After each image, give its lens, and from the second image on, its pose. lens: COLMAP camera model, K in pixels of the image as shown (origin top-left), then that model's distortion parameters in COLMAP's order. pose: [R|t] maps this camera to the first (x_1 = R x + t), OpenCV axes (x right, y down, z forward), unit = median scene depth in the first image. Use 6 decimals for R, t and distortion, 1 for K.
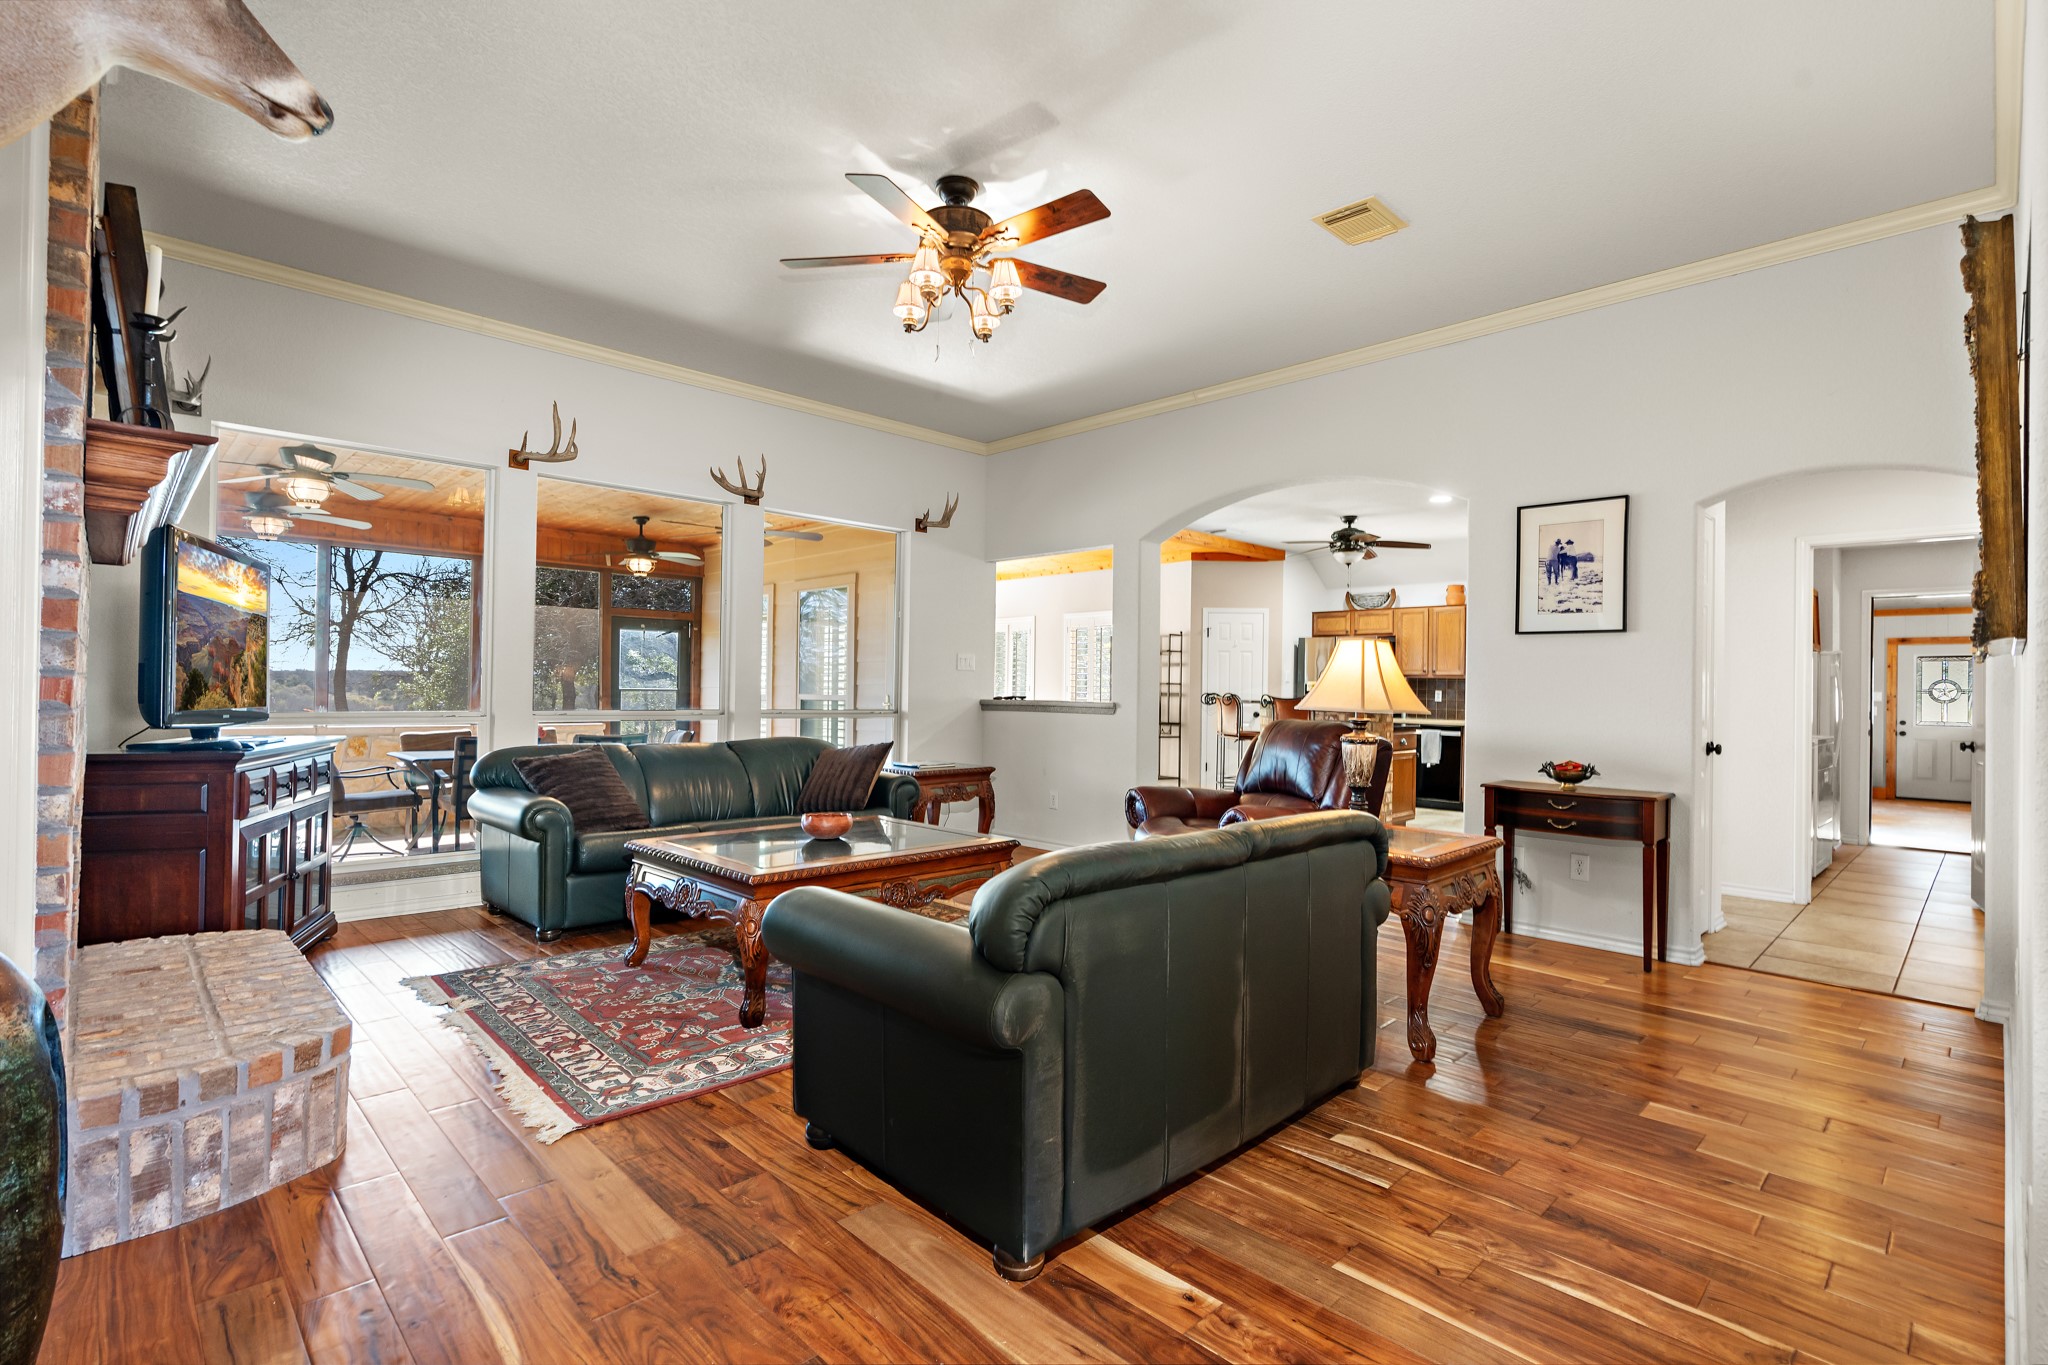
lens RADIAL K [[941.7, 0, 1027.5], [0, 941.7, 684.9], [0, 0, 1]] dist [0.001737, 0.000080]
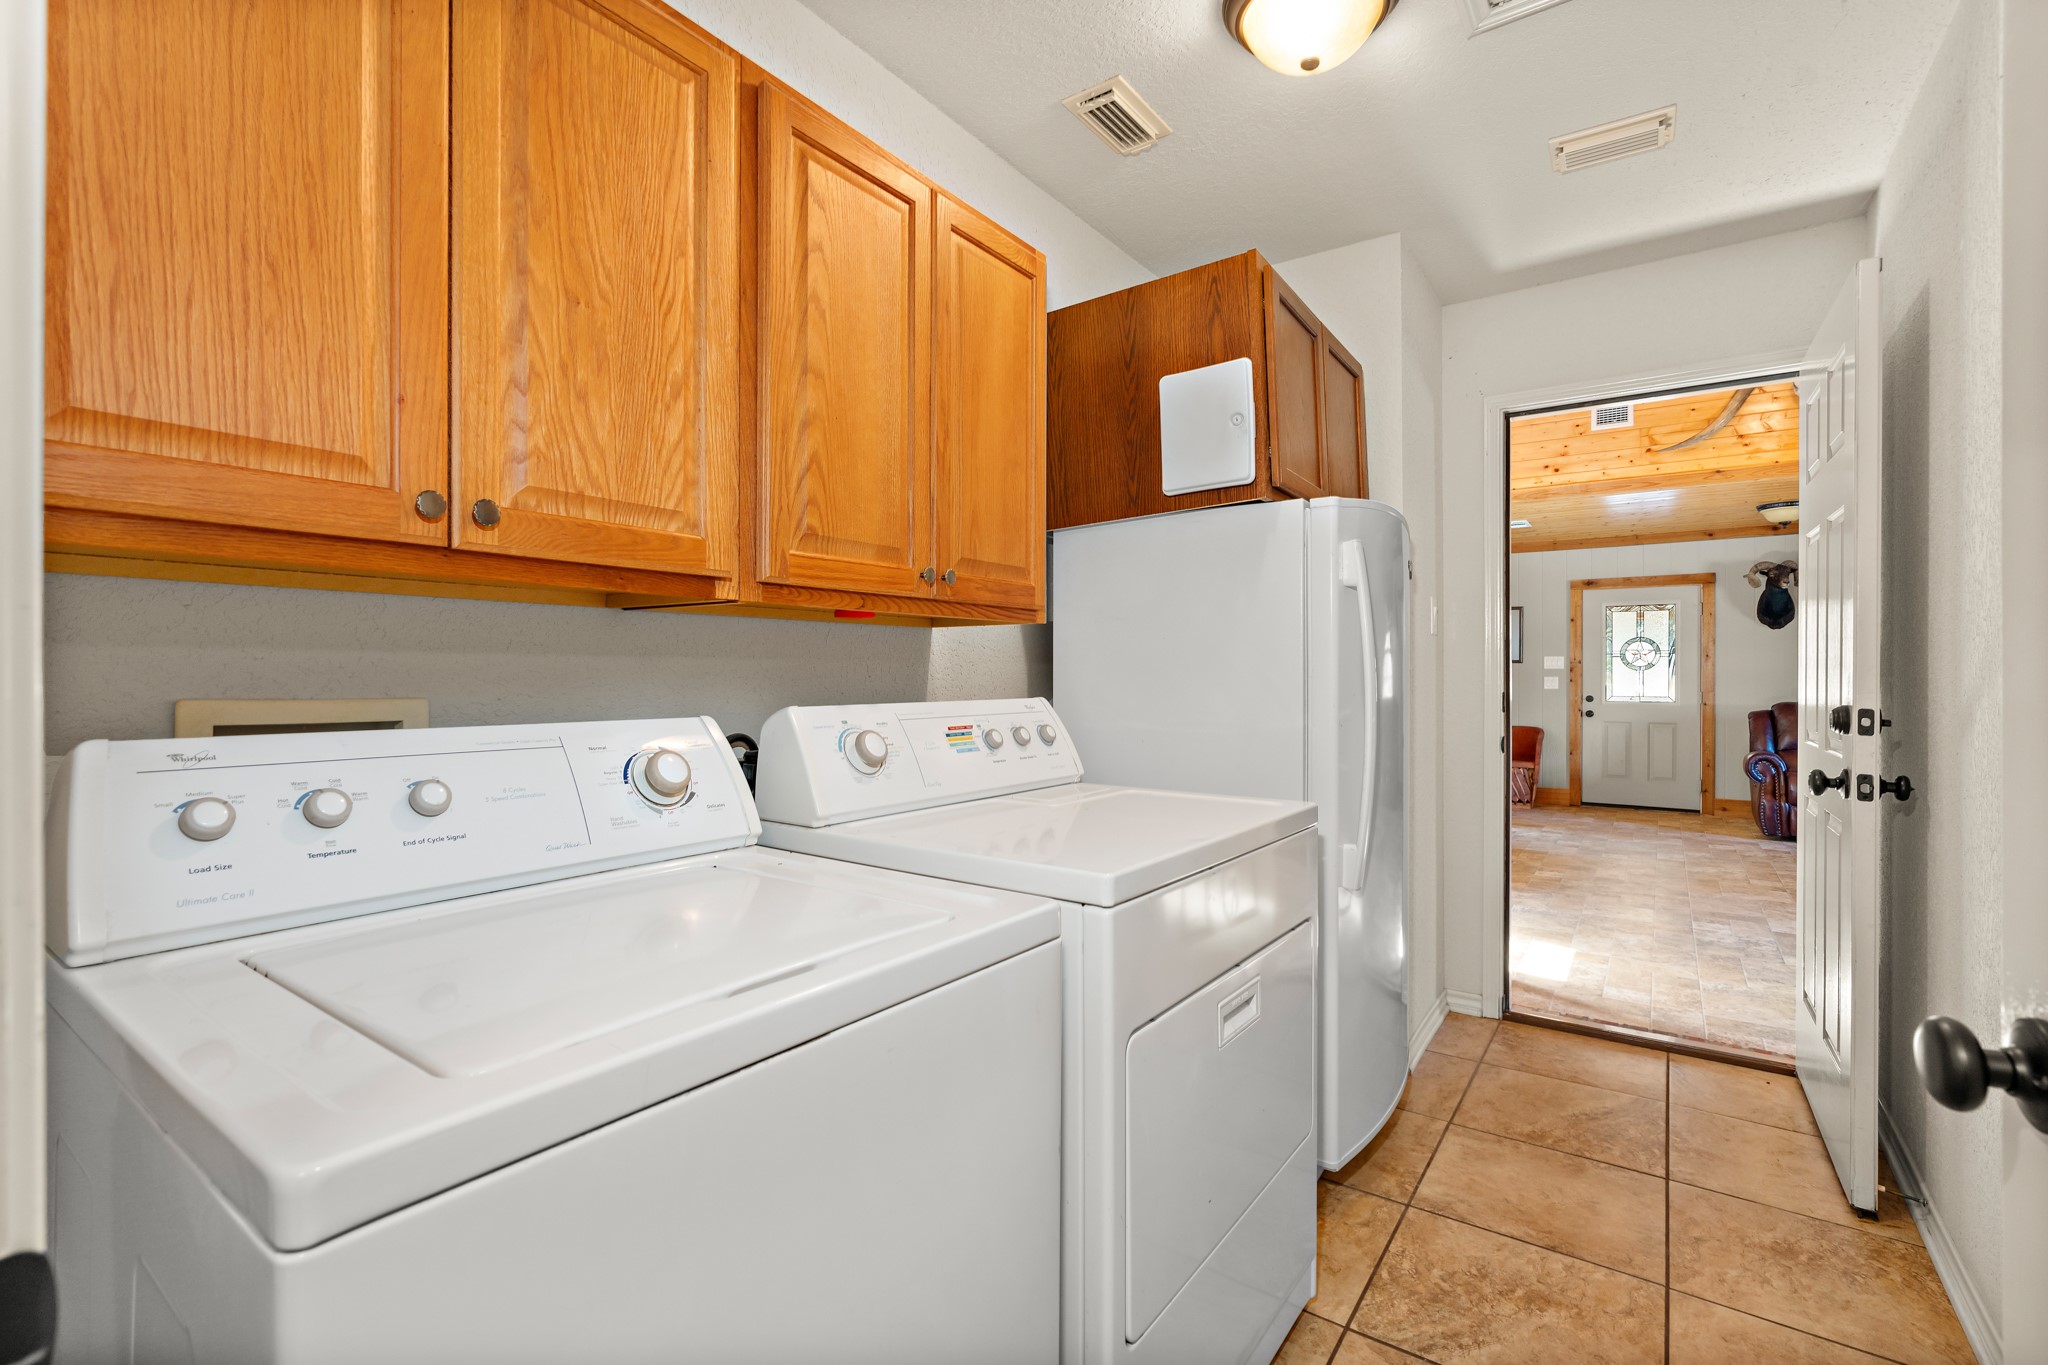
lens RADIAL K [[932.7, 0, 1016.4], [0, 932.7, 682.9], [0, 0, 1]] dist [-0.002540, -0.000167]
pose [[0.981835, -0.012718, 0.189310, 0.370478], [0.010645, 0.999872, 0.011964, 0.015083], [-0.189438, -0.009731, 0.981845, 0.391655]]
